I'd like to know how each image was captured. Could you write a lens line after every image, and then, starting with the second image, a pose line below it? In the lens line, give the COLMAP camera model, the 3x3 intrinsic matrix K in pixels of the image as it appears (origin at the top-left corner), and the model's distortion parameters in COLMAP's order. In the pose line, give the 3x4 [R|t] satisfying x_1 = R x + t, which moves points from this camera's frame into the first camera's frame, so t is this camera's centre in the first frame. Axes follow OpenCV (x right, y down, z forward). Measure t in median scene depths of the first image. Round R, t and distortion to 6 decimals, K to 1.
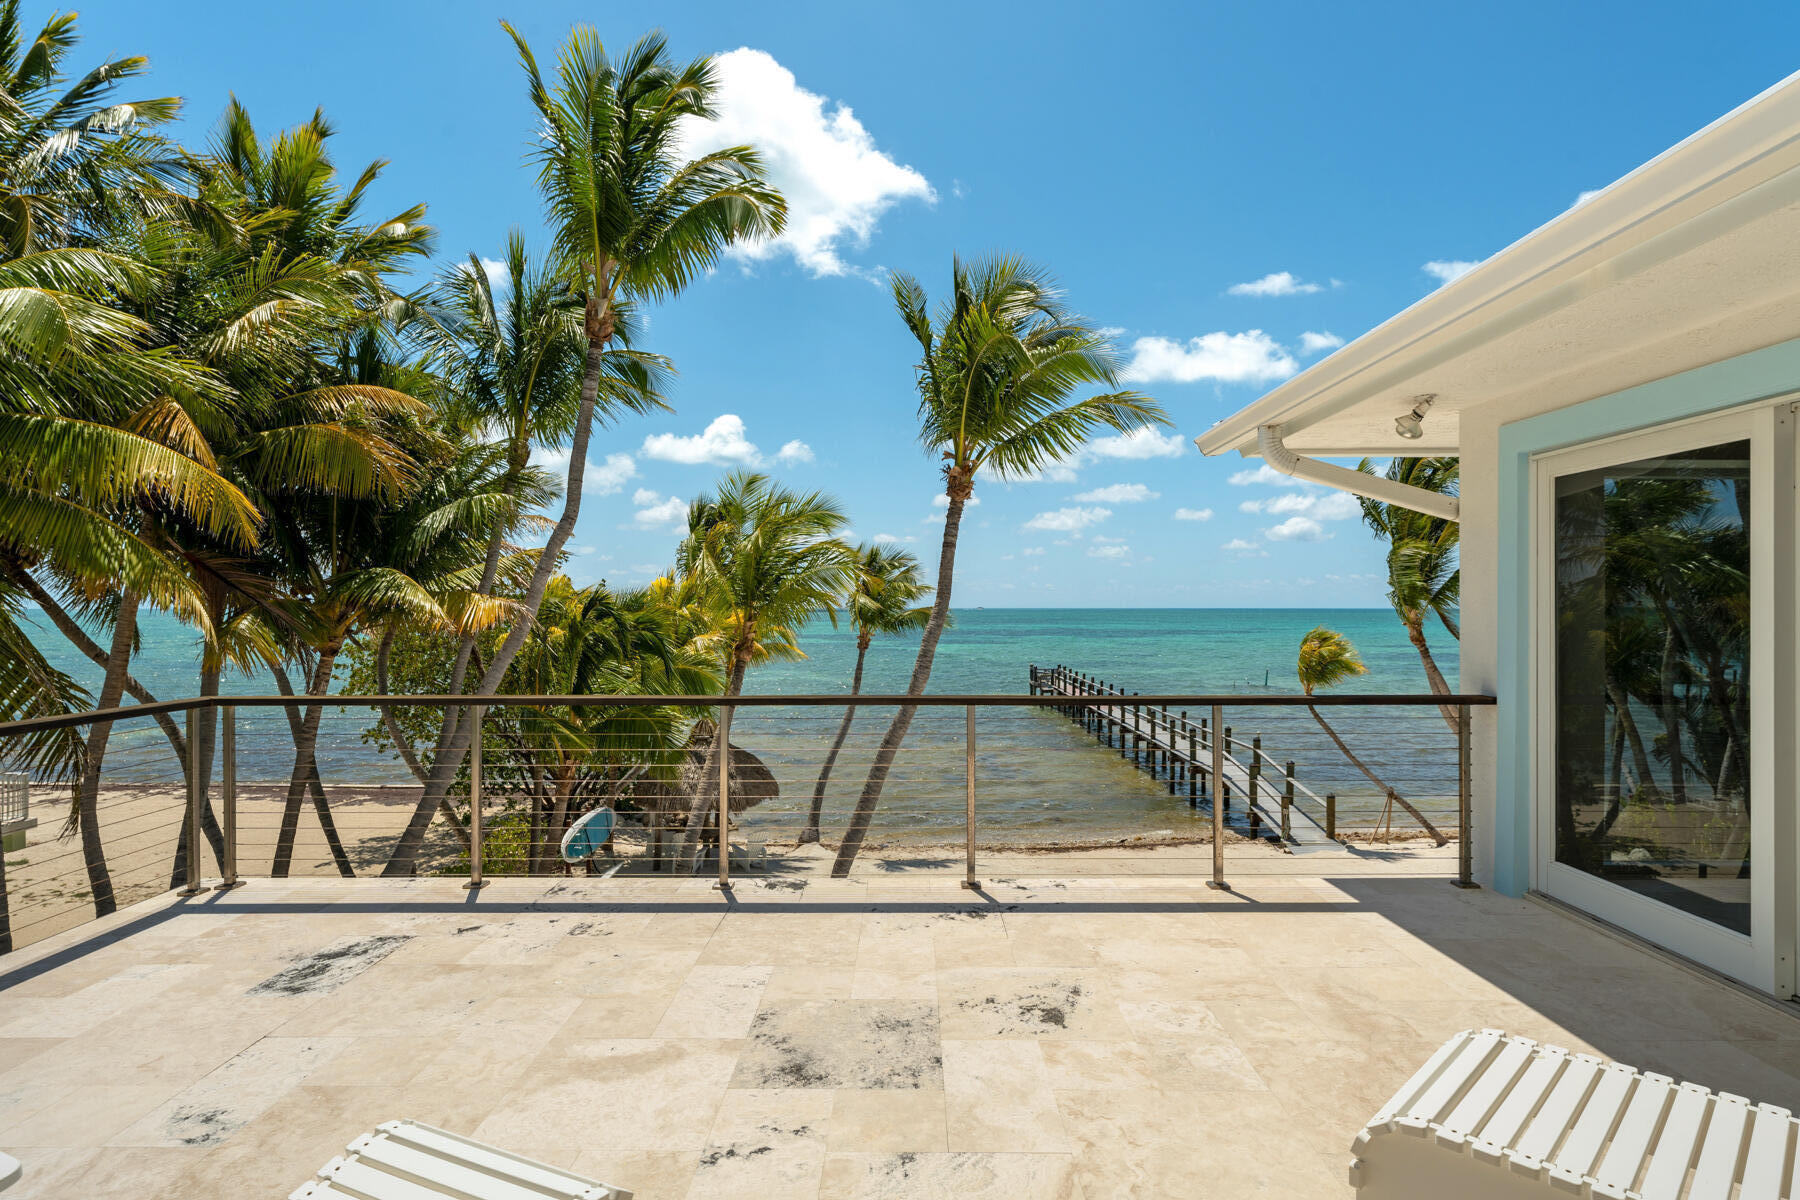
lens RADIAL K [[938.8, 0, 908.7], [0, 938.8, 606.2], [0, 0, 1]] dist [-0.003422, 0.000151]
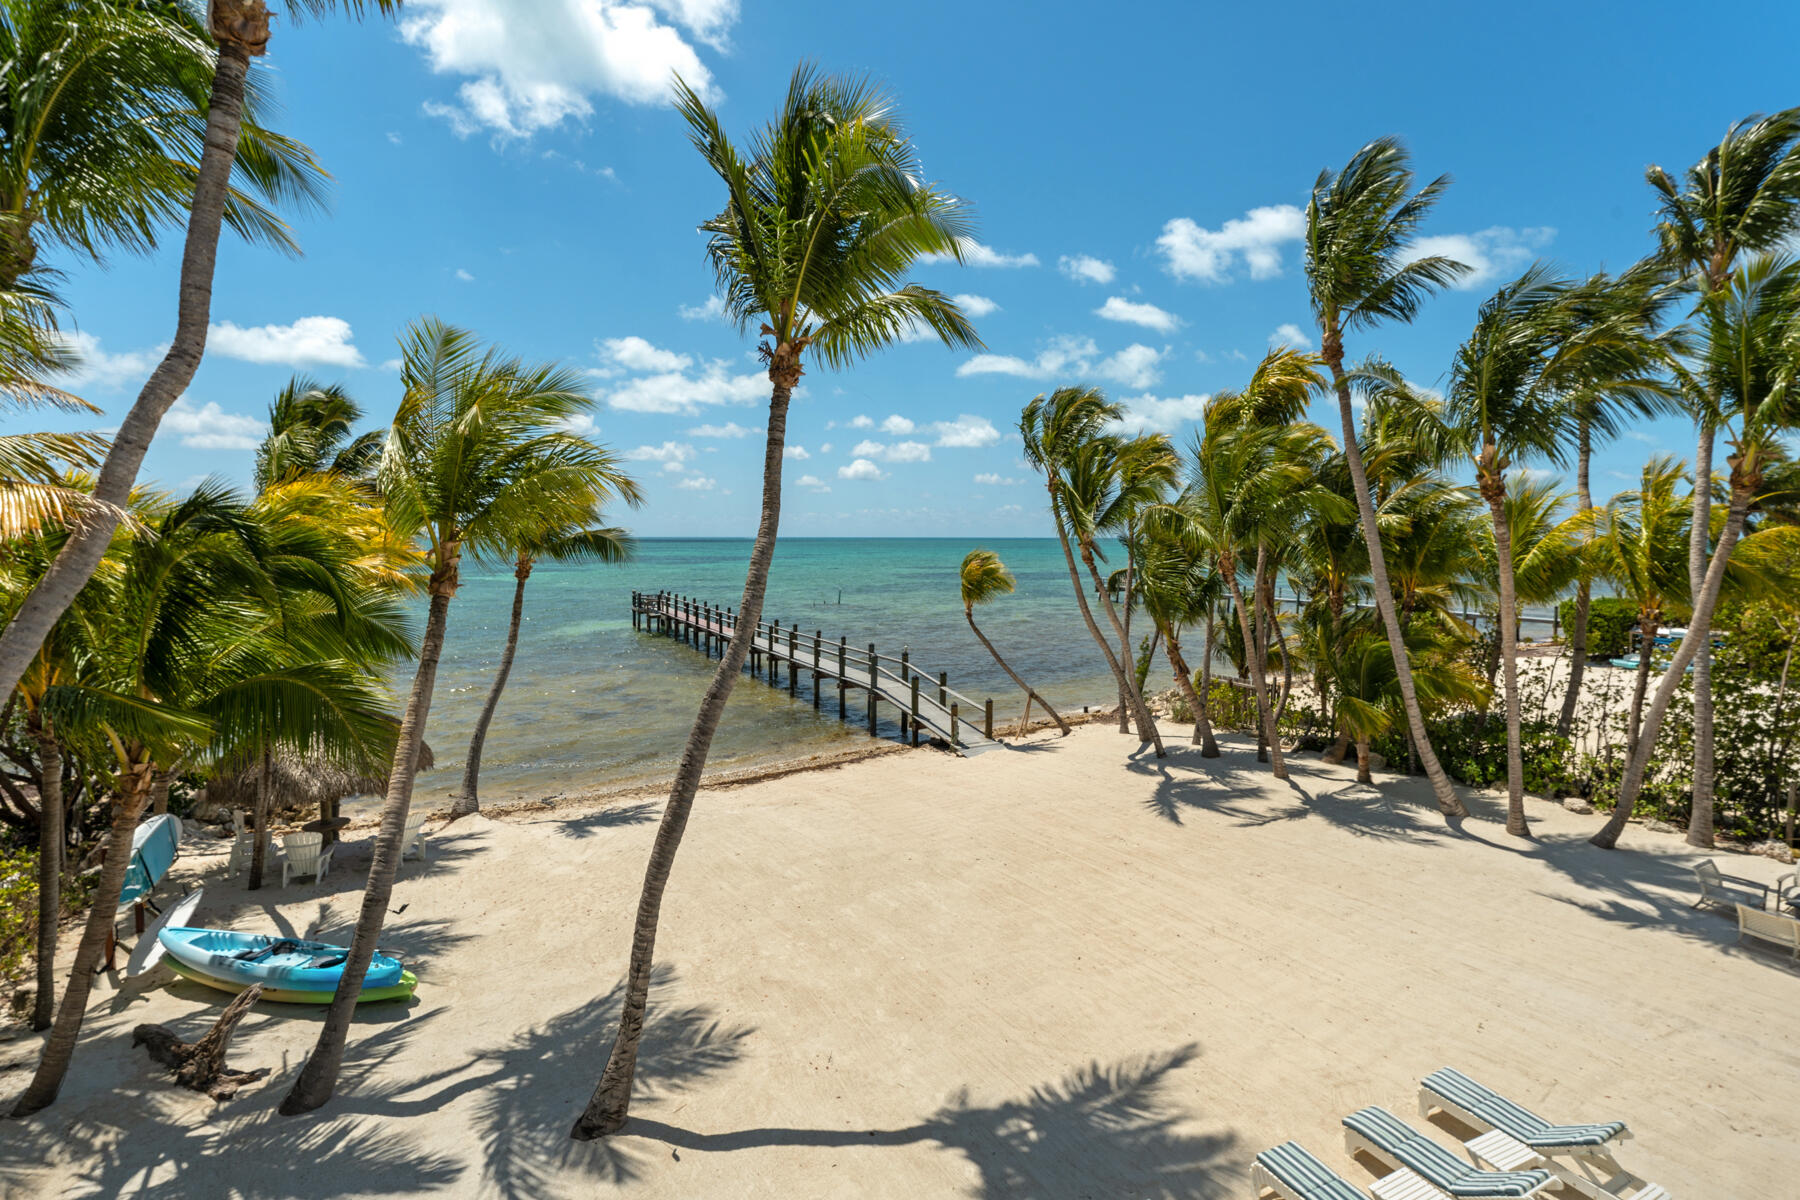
lens RADIAL K [[853.4, 0, 912.1], [0, 853.4, 576.6], [0, 0, 1]] dist [-0.002996, 0.000089]
pose [[0.881534, -0.021277, 0.471641, -0.196339], [-0.001690, 0.998835, 0.048217, 0.012957], [-0.472118, -0.043302, 0.880471, 0.300717]]
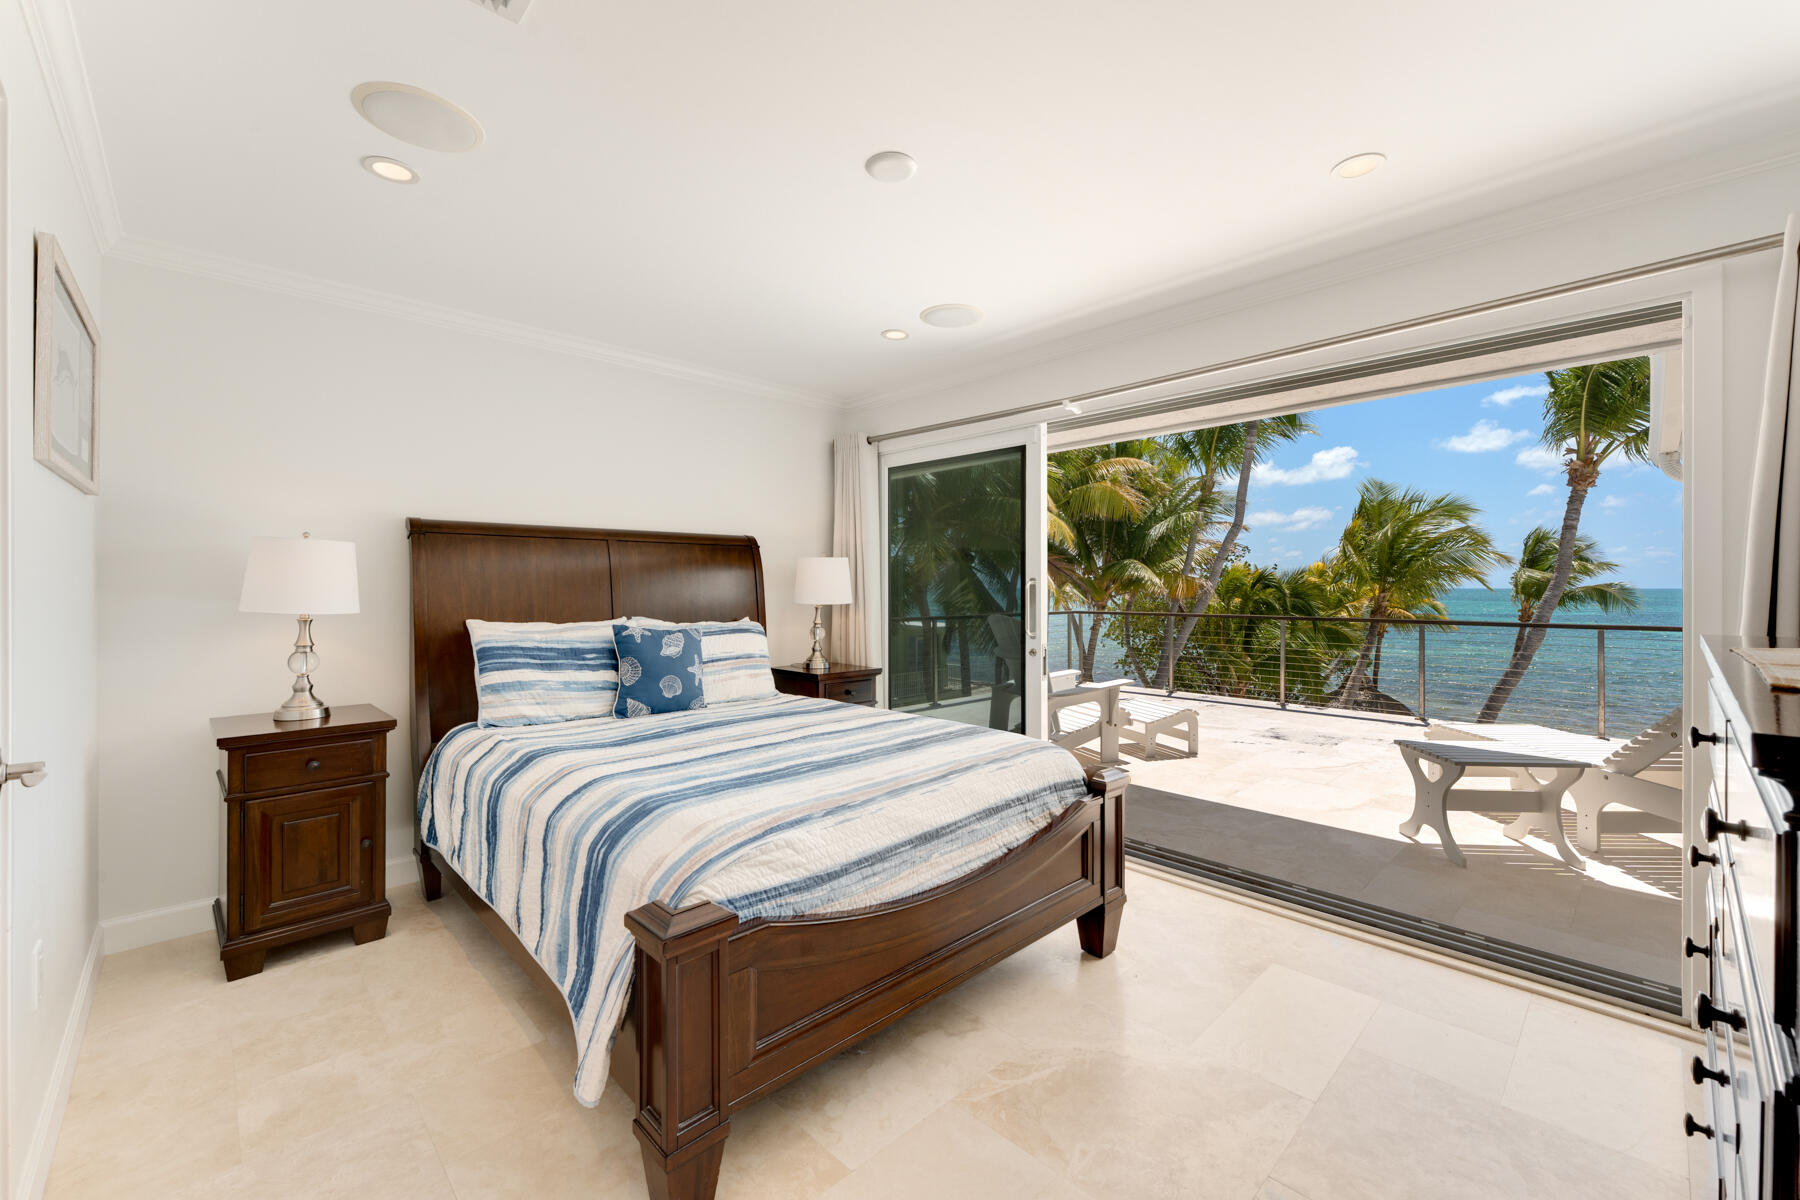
lens RADIAL K [[740.2, 0, 902.2], [0, 740.2, 579.8], [0, 0, 1]] dist [0.003110, 0.000194]
pose [[0.695180, -0.005098, -0.718817, 0.128244], [-0.001773, 0.999960, -0.008806, 0.009918], [0.718833, 0.007396, 0.695143, -0.245426]]
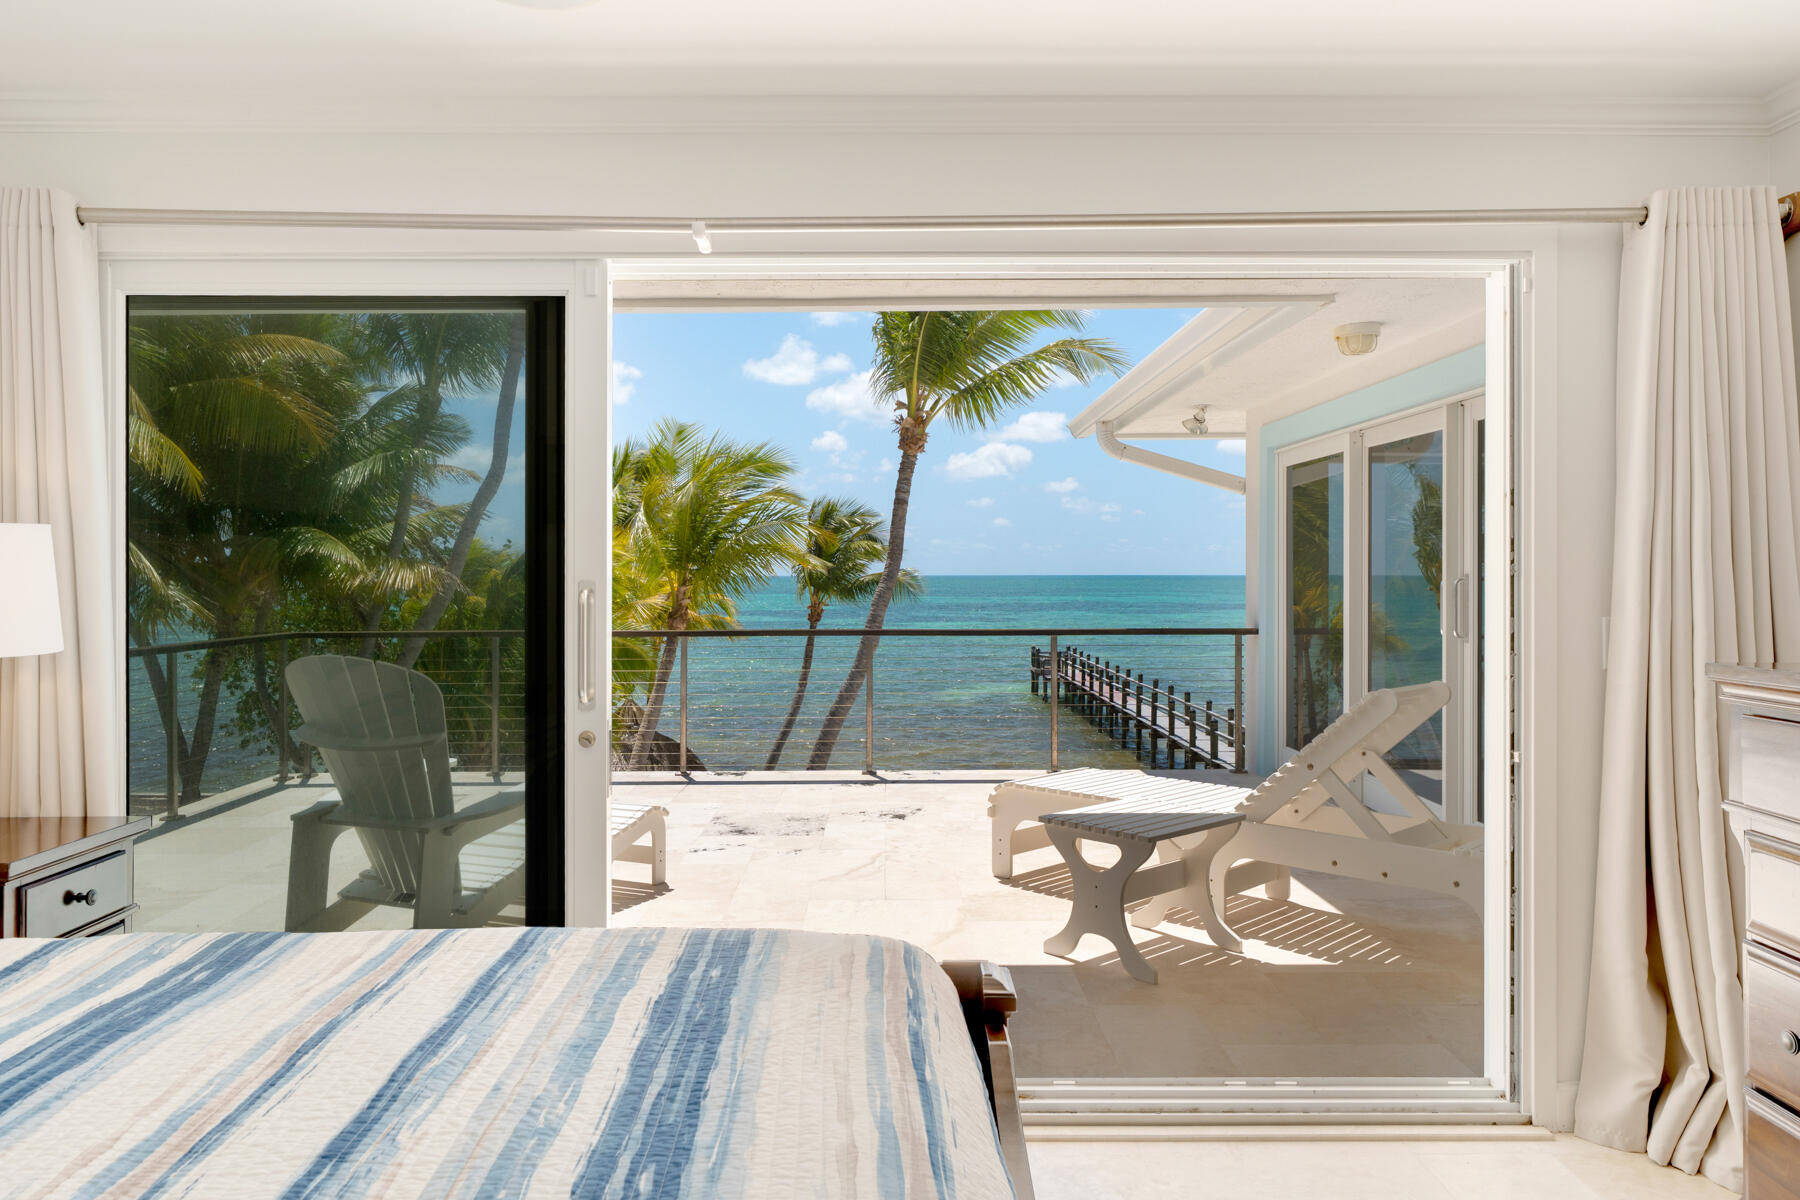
lens RADIAL K [[1261.0, 0, 903.3], [0, 1261.0, 536.1], [0, 0, 1]] dist [0.004903, 0.000141]
pose [[0.999893, 0.000426, 0.014624, 0.026617], [0.000014, 0.999547, -0.030089, 0.005889], [-0.014631, 0.030085, 0.999440, -0.241061]]
